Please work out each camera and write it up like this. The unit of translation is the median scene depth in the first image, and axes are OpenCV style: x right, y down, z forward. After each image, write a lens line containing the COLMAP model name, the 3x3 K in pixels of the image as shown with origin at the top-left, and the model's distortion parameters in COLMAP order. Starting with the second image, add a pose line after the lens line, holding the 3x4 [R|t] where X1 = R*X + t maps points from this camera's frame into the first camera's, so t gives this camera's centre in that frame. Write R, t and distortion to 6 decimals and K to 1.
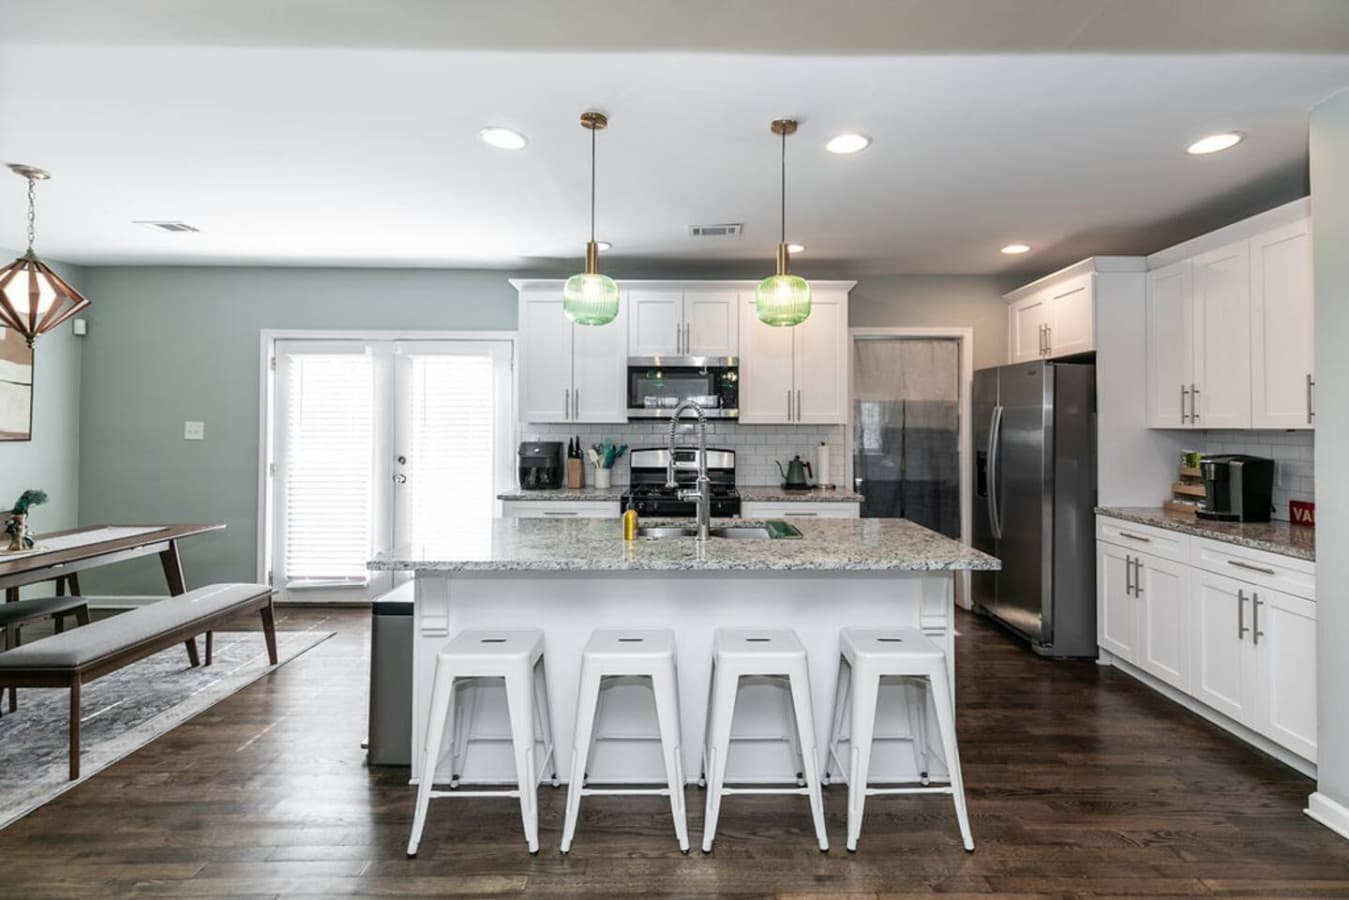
lens RADIAL K [[636.8, 0, 699.1], [0, 636.8, 415.1], [0, 0, 1]] dist [0.013206, -0.000272]
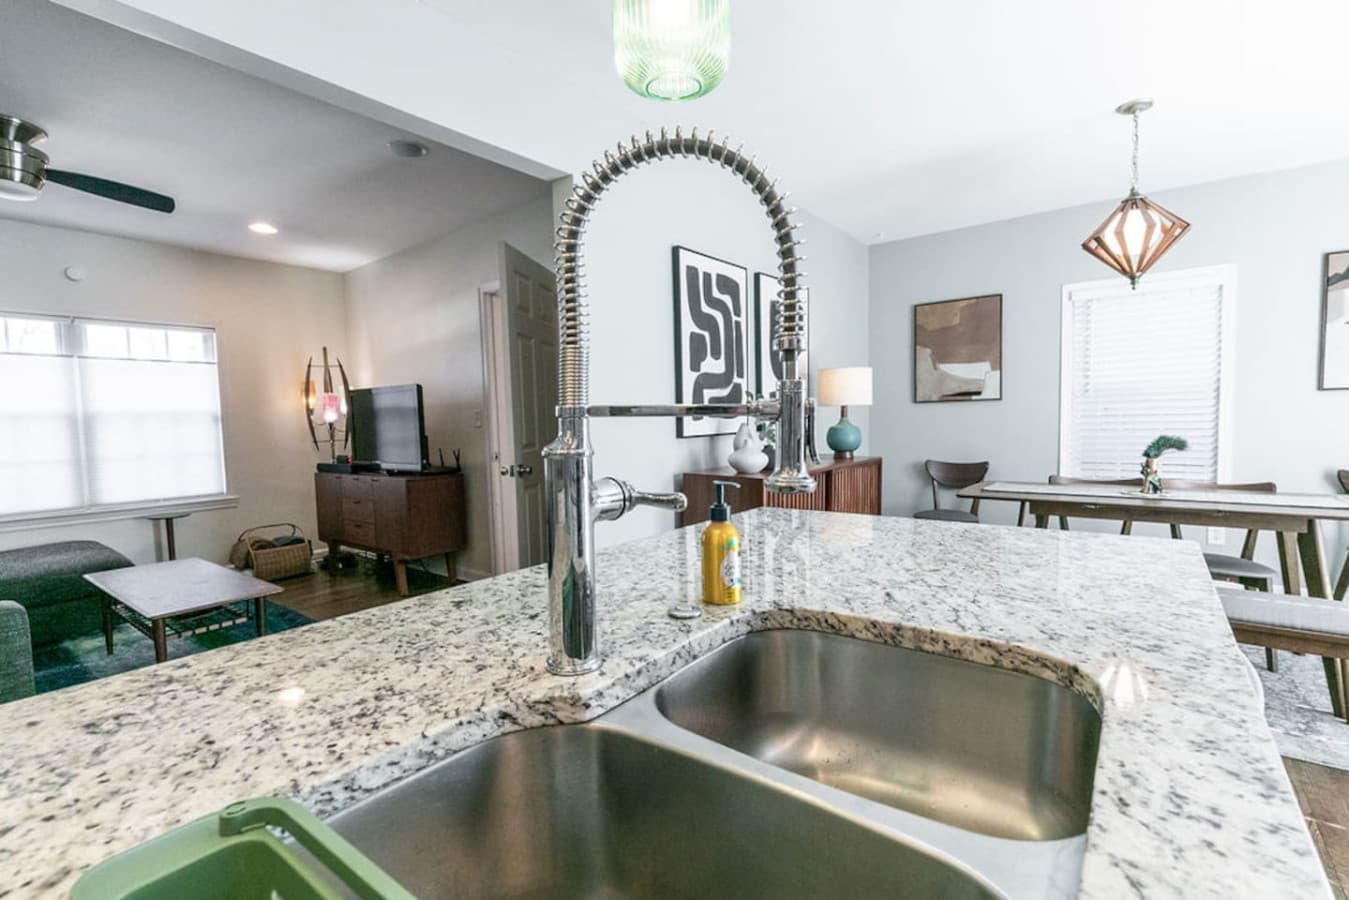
lens RADIAL K [[614.8, 0, 673.4], [0, 614.8, 454.2], [0, 0, 1]] dist [0.003411, -0.000277]
pose [[-0.621341, 0.057553, -0.781424, 0.103382], [0.031203, 0.998325, 0.048716, 0.054274], [0.782919, 0.005886, -0.622096, 0.699723]]
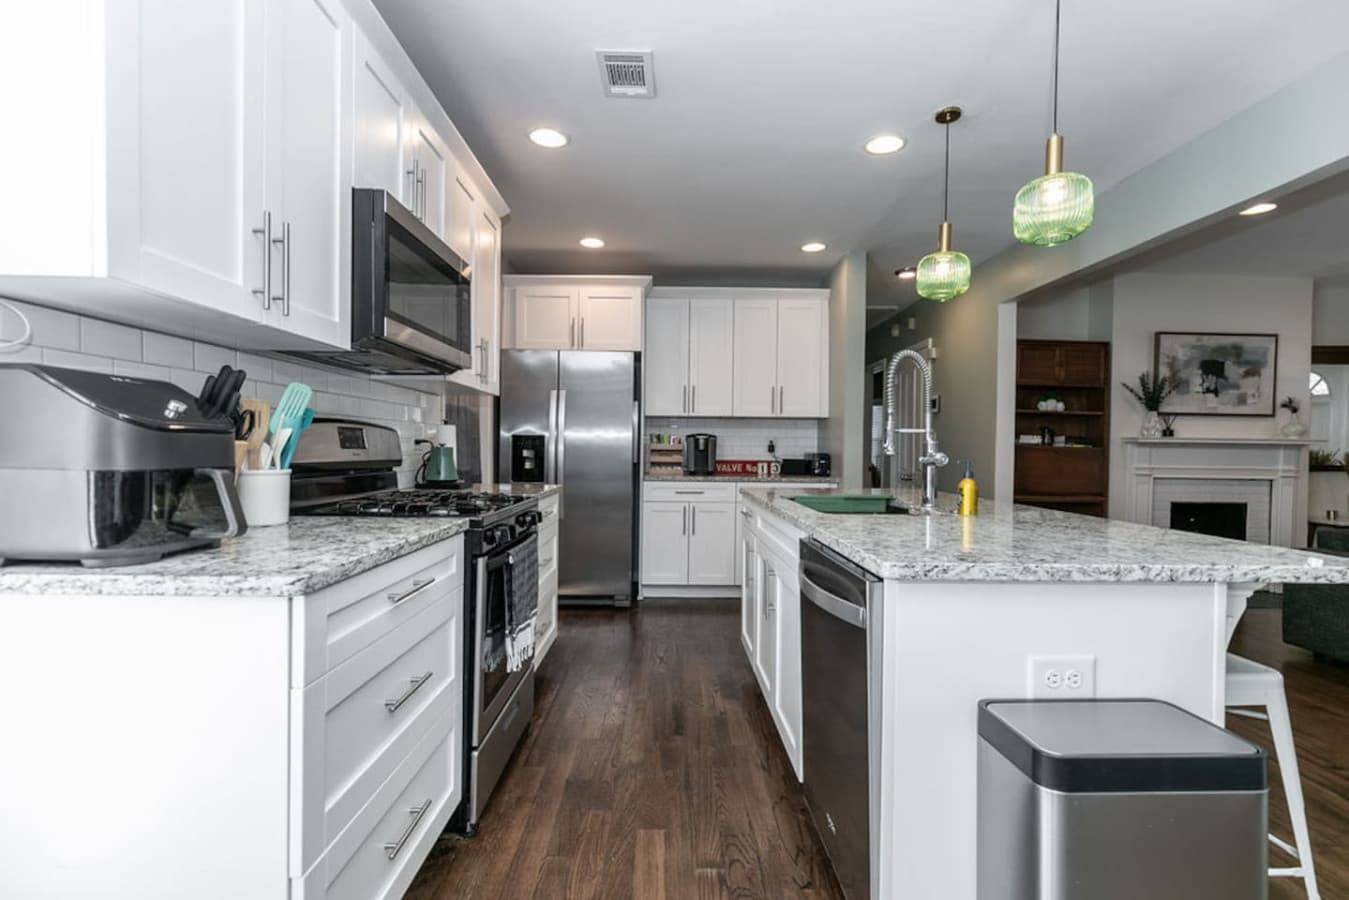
lens RADIAL K [[628.0, 0, 673.7], [0, 628.0, 456.9], [0, 0, 1]] dist [0.003461, -0.000129]
pose [[-0.018334, -0.019814, 0.999636, -0.514339], [-0.024979, 0.999501, 0.019354, 0.067267], [-0.999520, -0.024615, -0.018820, 0.807646]]
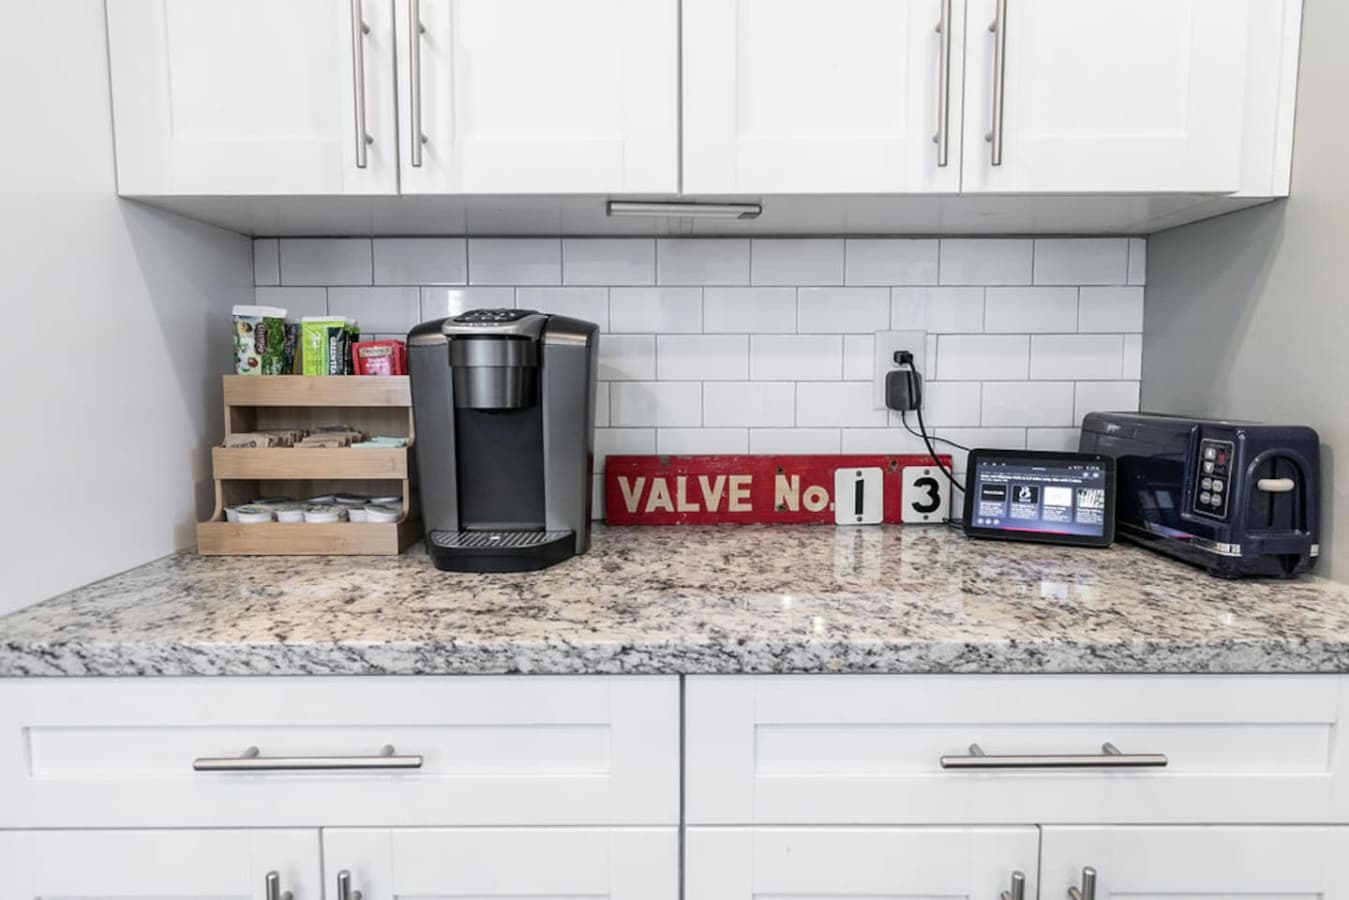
lens RADIAL K [[811.8, 0, 674.5], [0, 811.8, 450.0], [0, 0, 1]] dist [0.001102, -0.000231]
pose [[0.011826, -0.096576, 0.995255, 0.362176], [-0.011821, 0.995242, 0.096716, 0.063394], [-0.999860, -0.012908, 0.010628, 0.683093]]
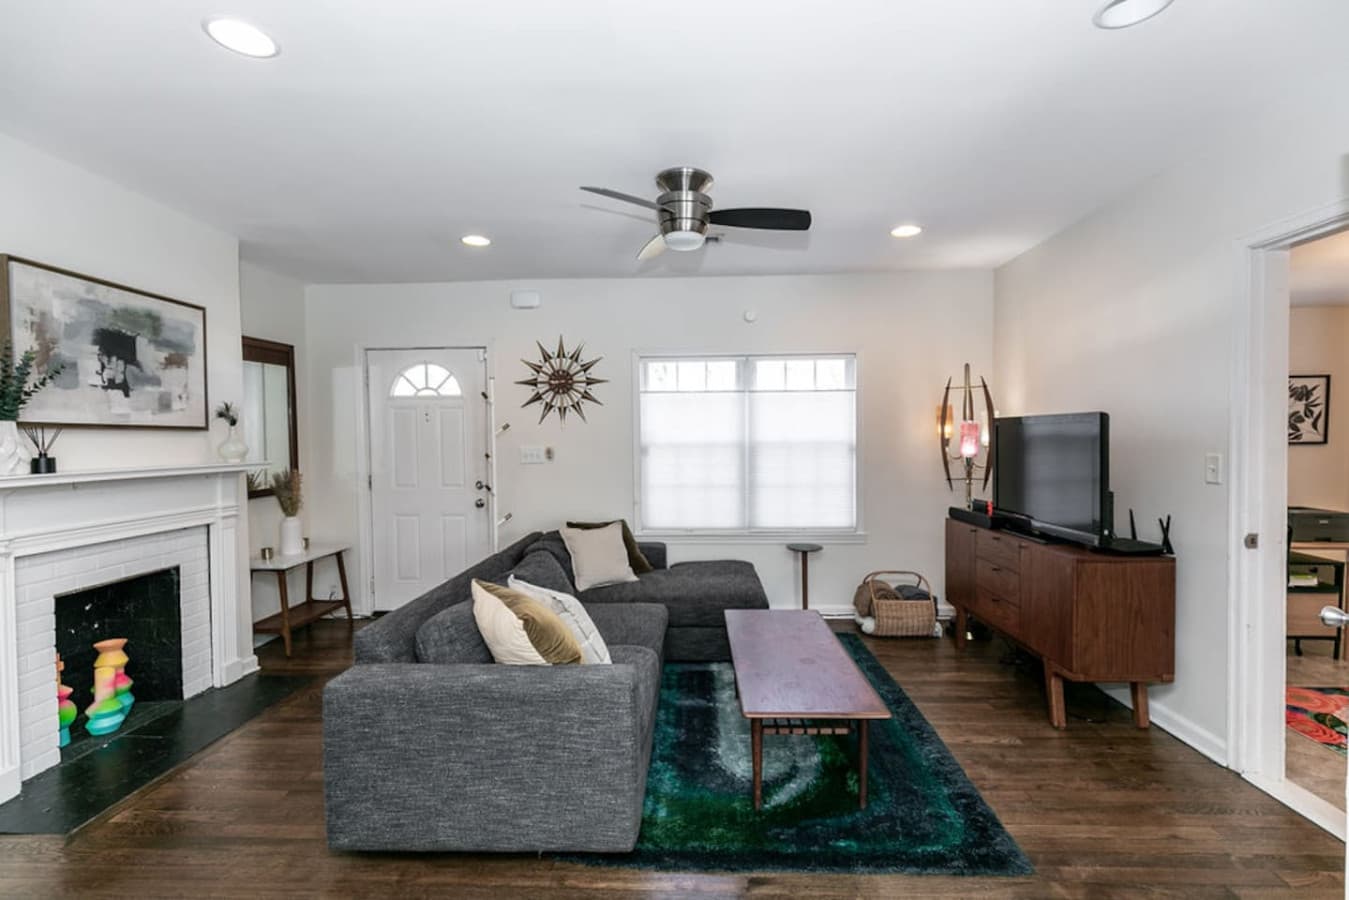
lens RADIAL K [[628.0, 0, 673.7], [0, 628.0, 456.9], [0, 0, 1]] dist [0.003461, -0.000129]
pose [[-0.998939, 0.003982, 0.045881, -0.001862], [0.004884, 0.999796, 0.019575, 0.010236], [-0.045793, 0.019778, -0.998755, 0.445991]]
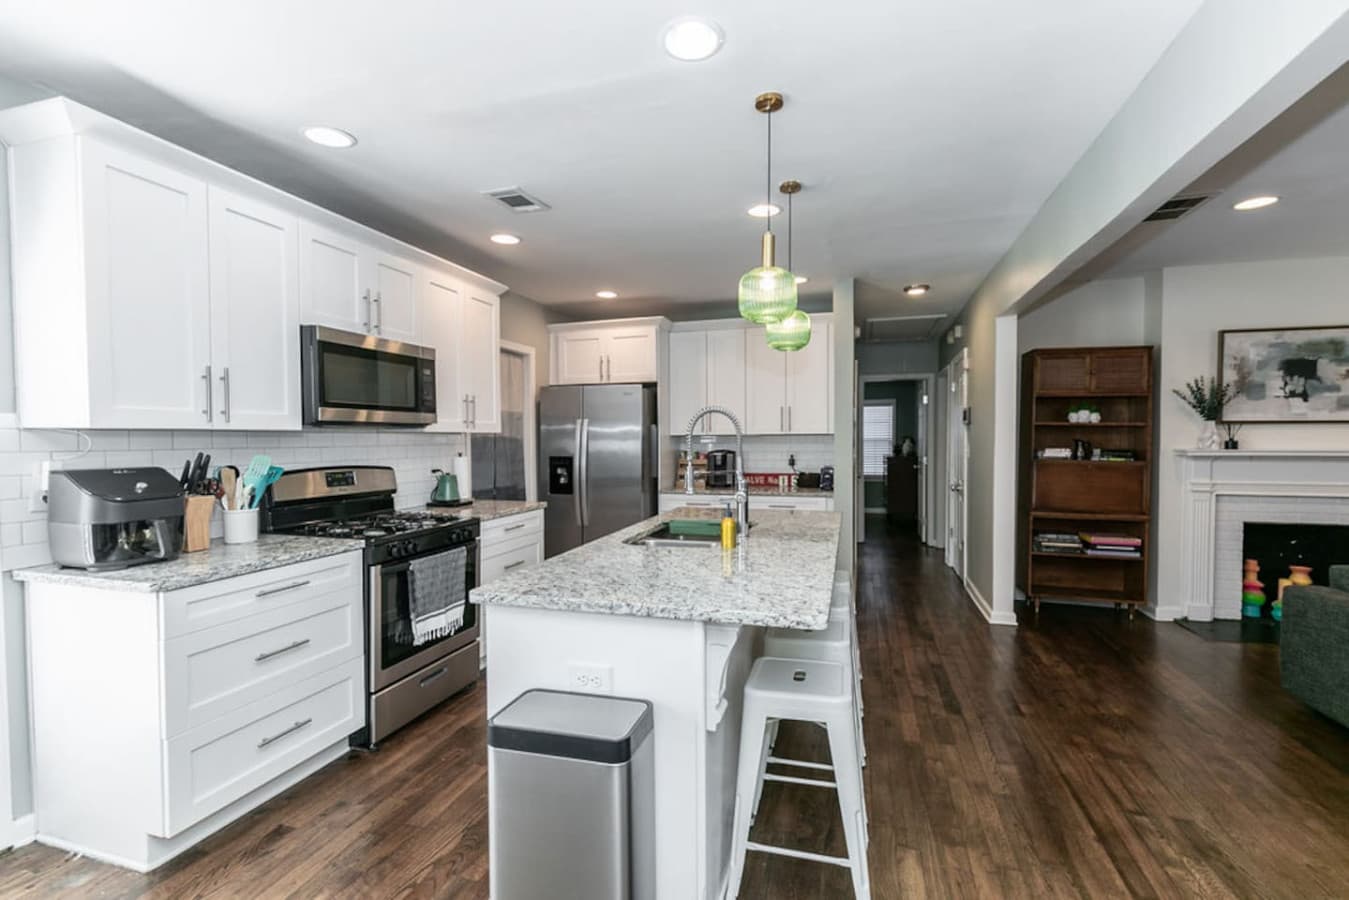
lens RADIAL K [[614.8, 0, 673.4], [0, 614.8, 454.2], [0, 0, 1]] dist [0.003411, -0.000277]
pose [[0.283488, -0.030577, 0.958488, -0.590576], [-0.007022, 0.999399, 0.033959, 0.013443], [-0.958950, -0.016357, 0.283103, 0.482991]]
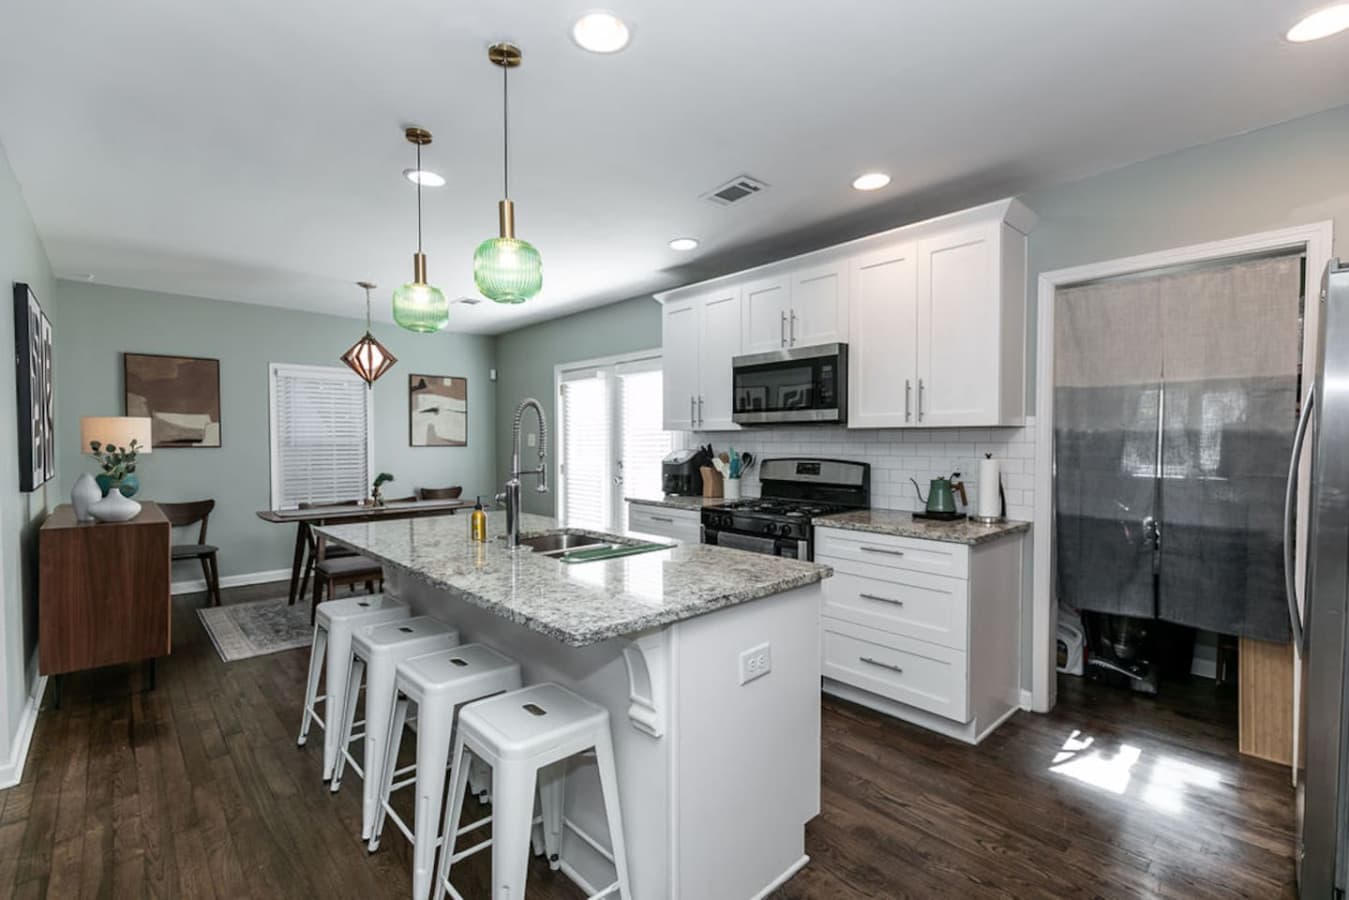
lens RADIAL K [[614.8, 0, 673.4], [0, 614.8, 454.2], [0, 0, 1]] dist [0.003411, -0.000277]
pose [[0.667646, 0.012382, -0.744376, 0.482052], [0.012459, 0.999536, 0.027801, 0.022253], [0.744375, -0.027835, 0.667182, 0.341040]]
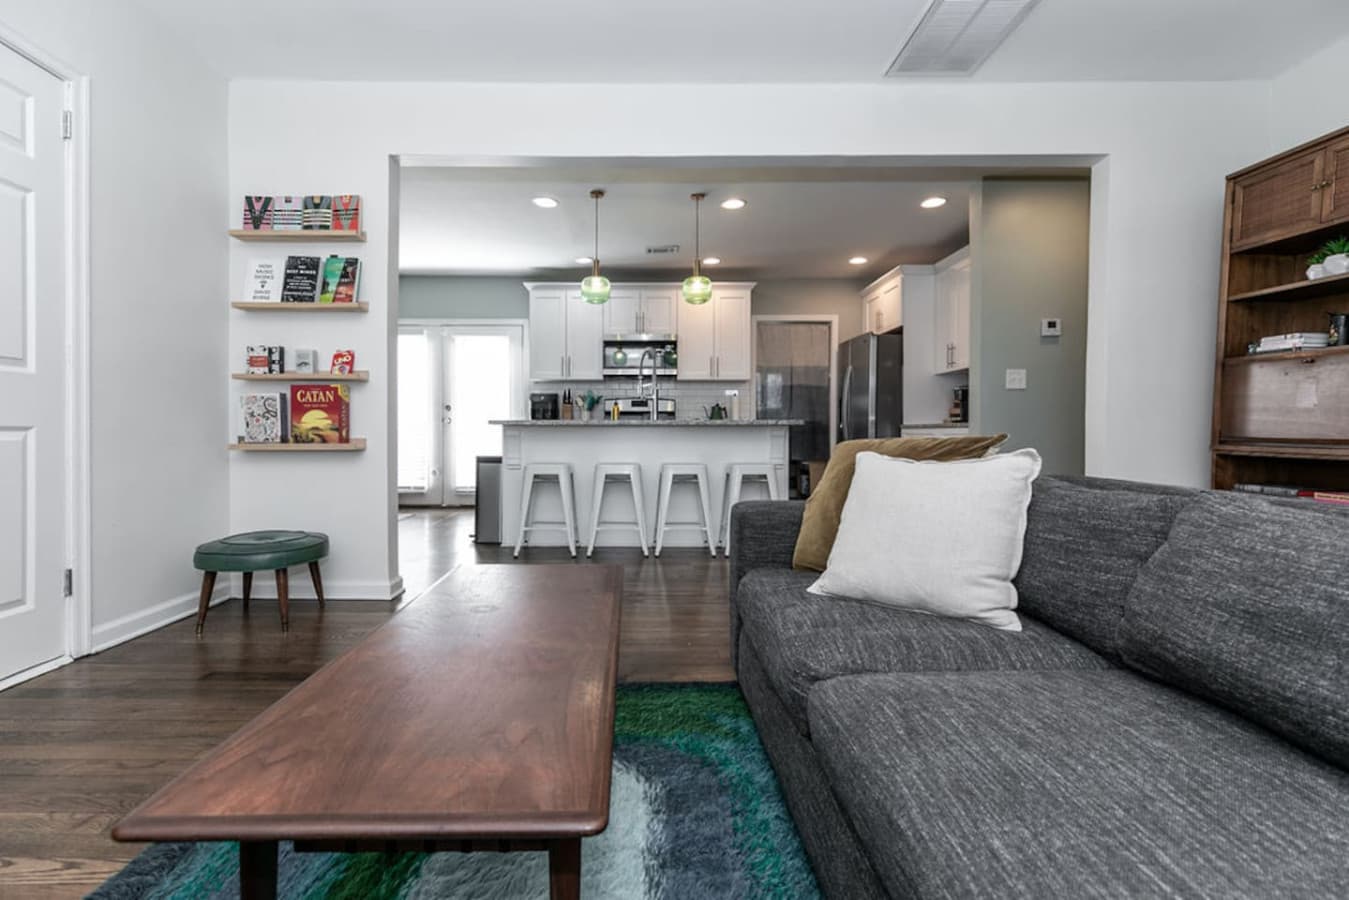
lens RADIAL K [[629.9, 0, 640.6], [0, 629.9, 443.9], [0, 0, 1]] dist [0.019599, -0.000030]
pose [[0.999949, -0.001956, -0.009900, -0.009610], [0.002249, 0.999557, 0.029670, 0.120830], [0.009838, -0.029691, 0.999511, -0.484304]]
